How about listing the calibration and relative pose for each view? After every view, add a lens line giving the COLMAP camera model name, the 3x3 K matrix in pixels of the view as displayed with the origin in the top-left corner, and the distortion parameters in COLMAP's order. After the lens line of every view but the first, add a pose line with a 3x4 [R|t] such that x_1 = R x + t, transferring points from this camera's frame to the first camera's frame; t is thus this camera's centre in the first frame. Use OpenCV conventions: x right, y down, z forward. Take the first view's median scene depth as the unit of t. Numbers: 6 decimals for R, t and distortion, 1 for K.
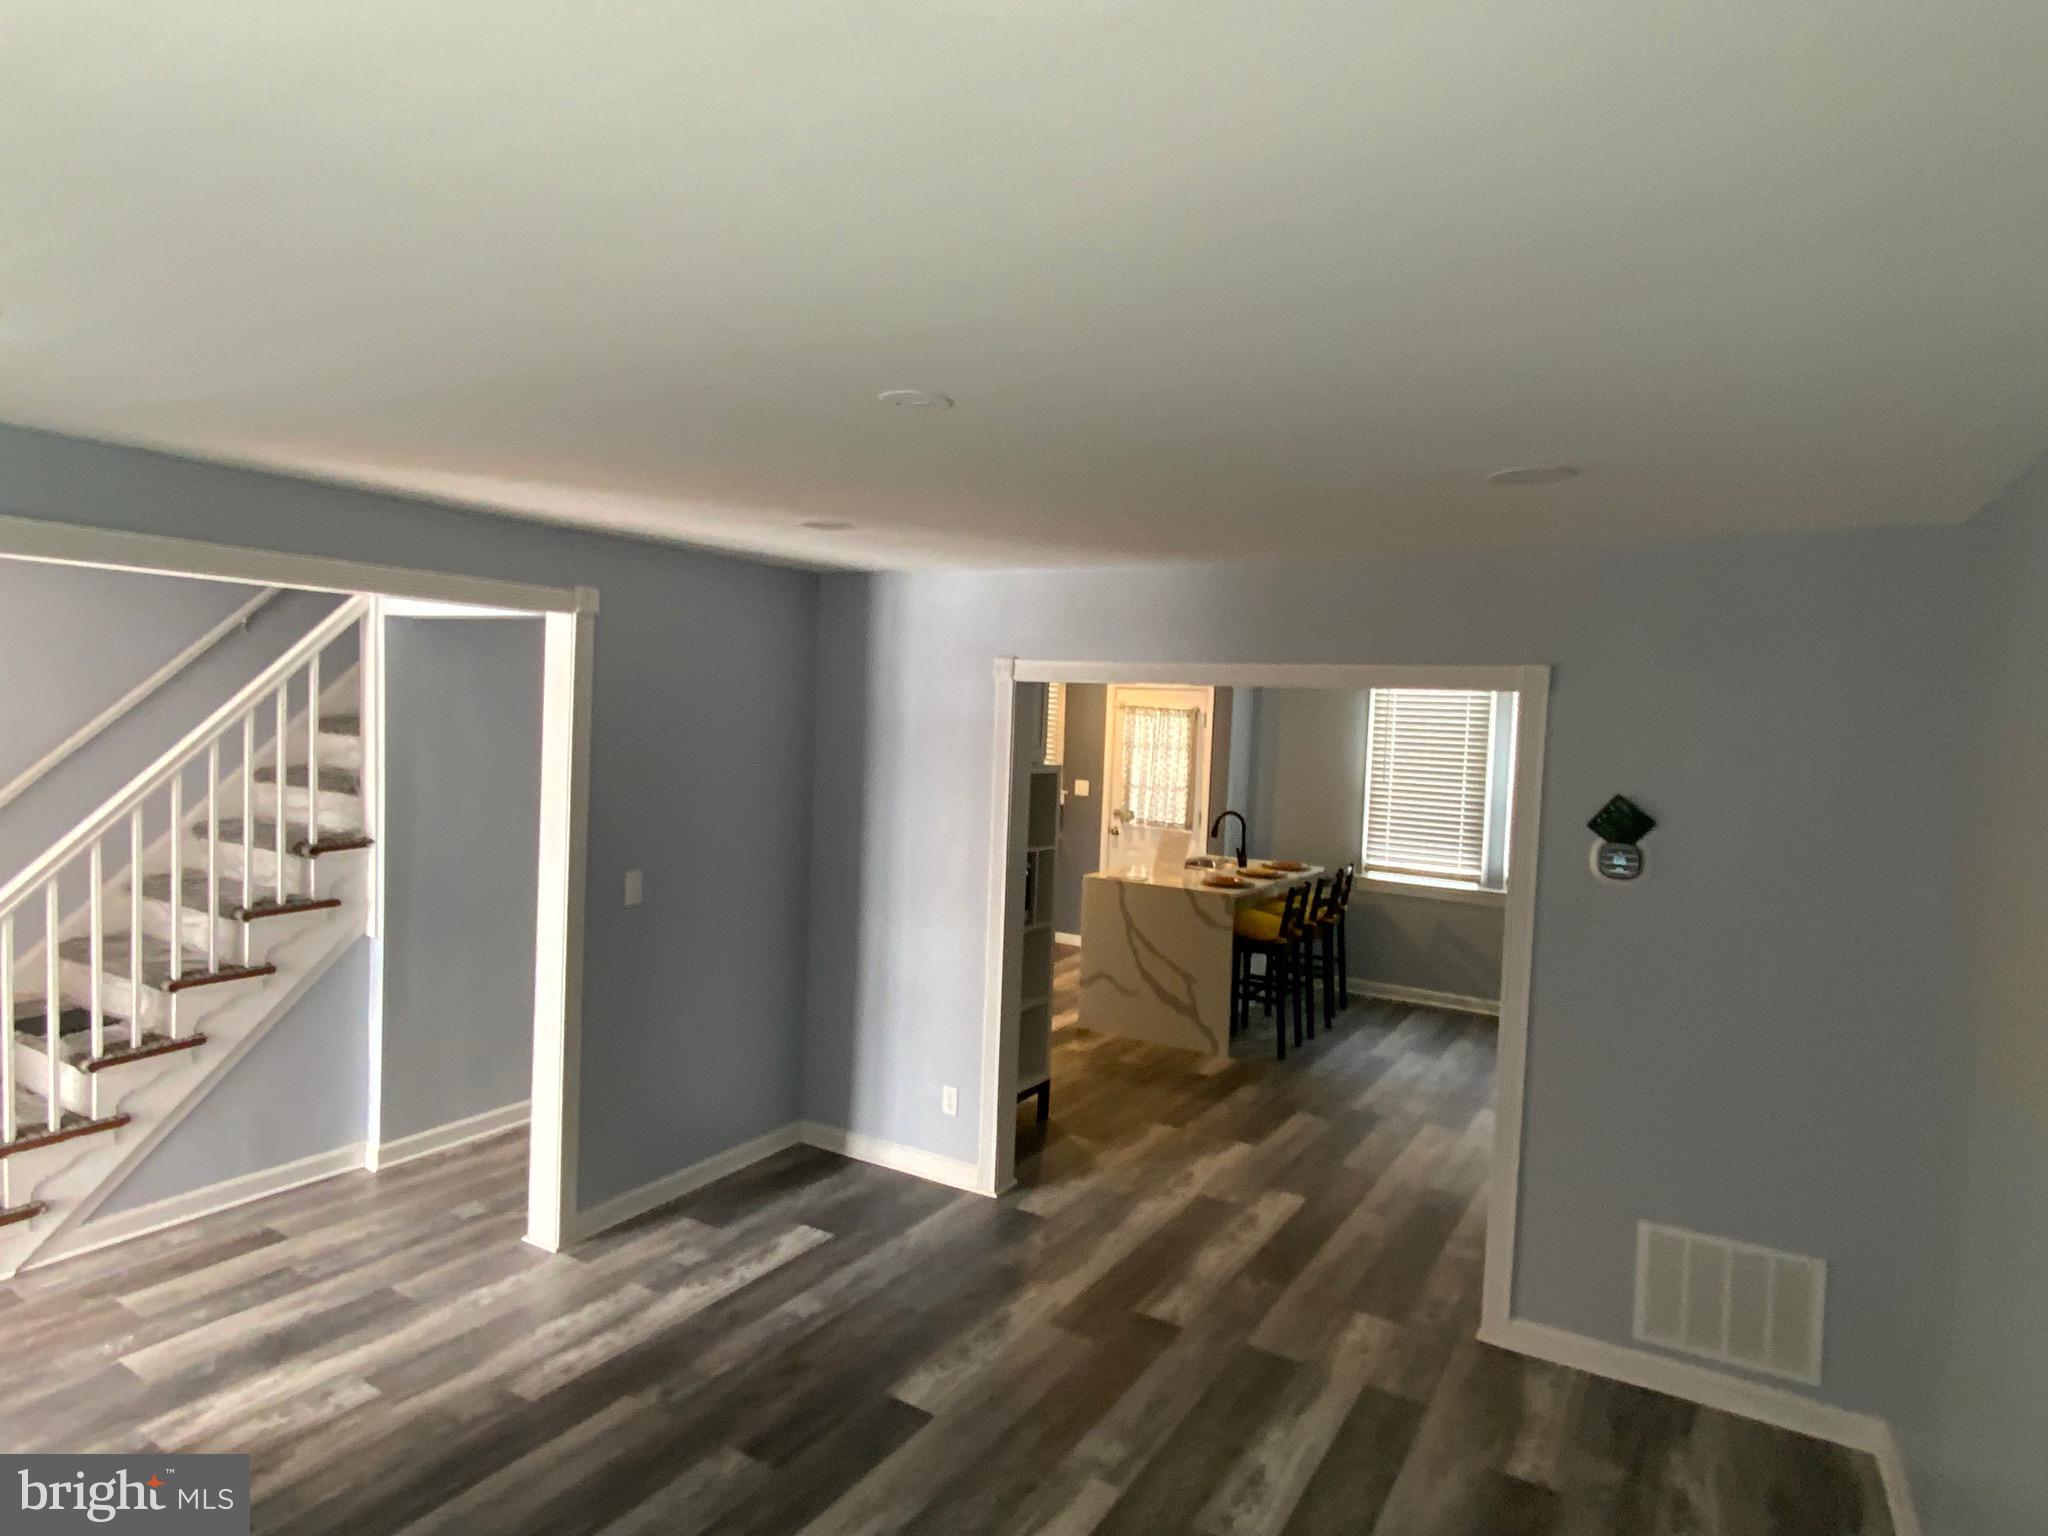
lens RADIAL K [[1171.7, 0, 1020.2], [0, 1171.7, 756.4], [0, 0, 1]] dist [0.012524, -0.021198]
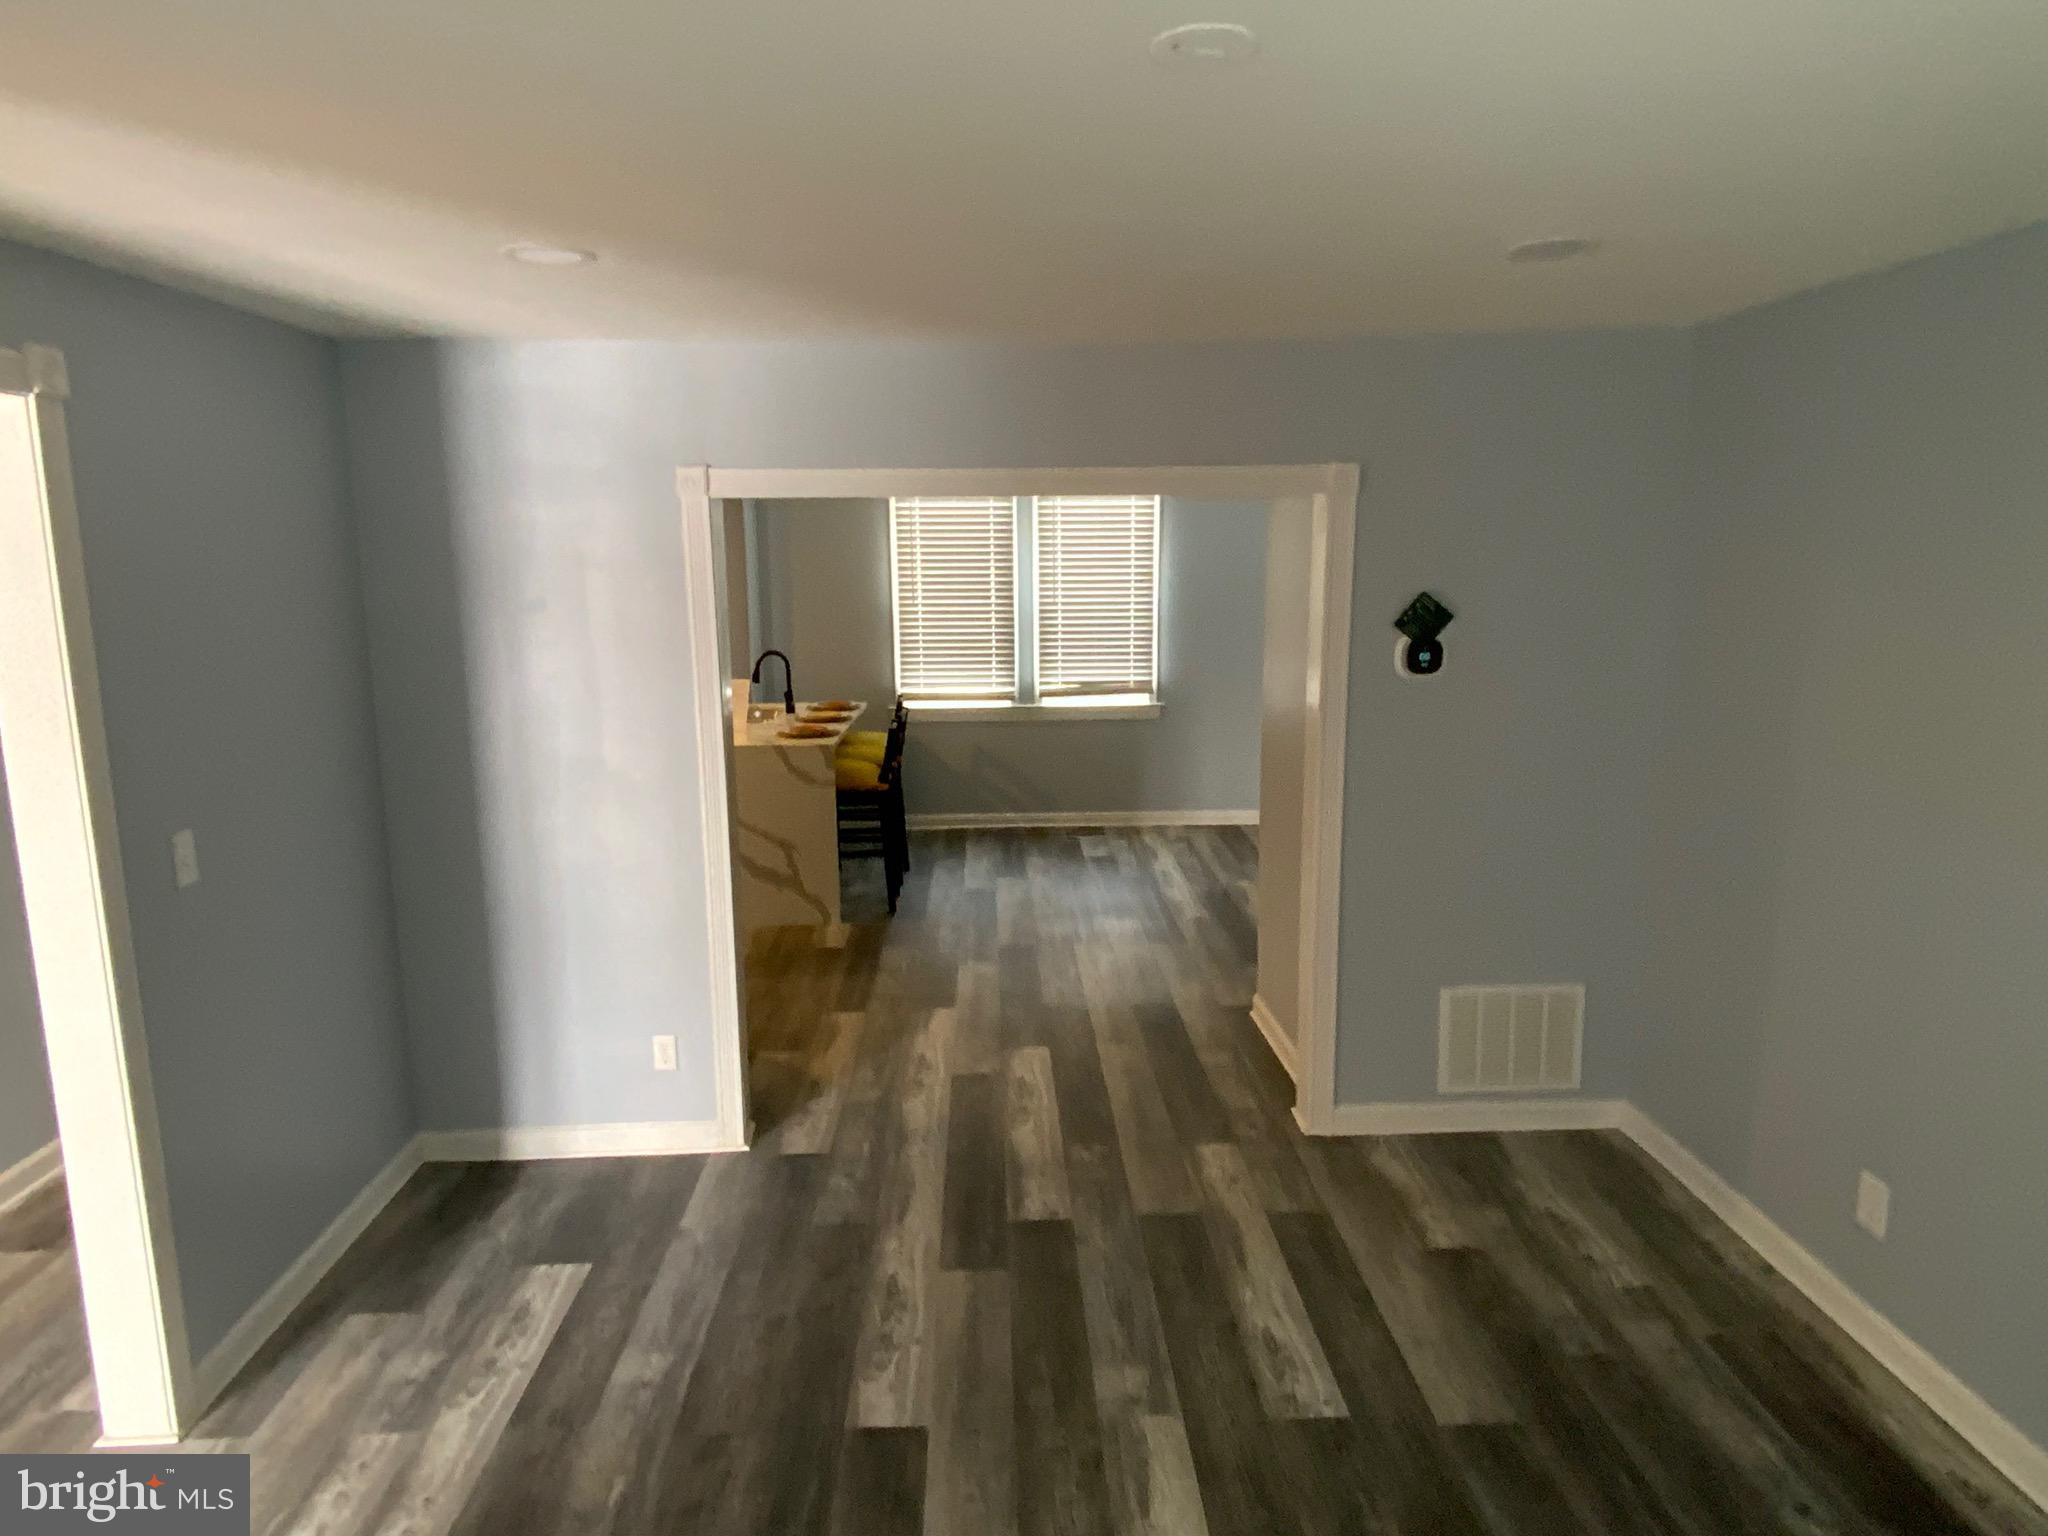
lens RADIAL K [[1240.9, 0, 1018.0], [0, 1240.9, 766.5], [0, 0, 1]] dist [0.000004, -0.010082]
pose [[0.837764, -0.142916, 0.526998, -0.289020], [0.064983, 0.984376, 0.163648, -0.013162], [-0.542152, -0.102852, 0.833962, 0.218976]]
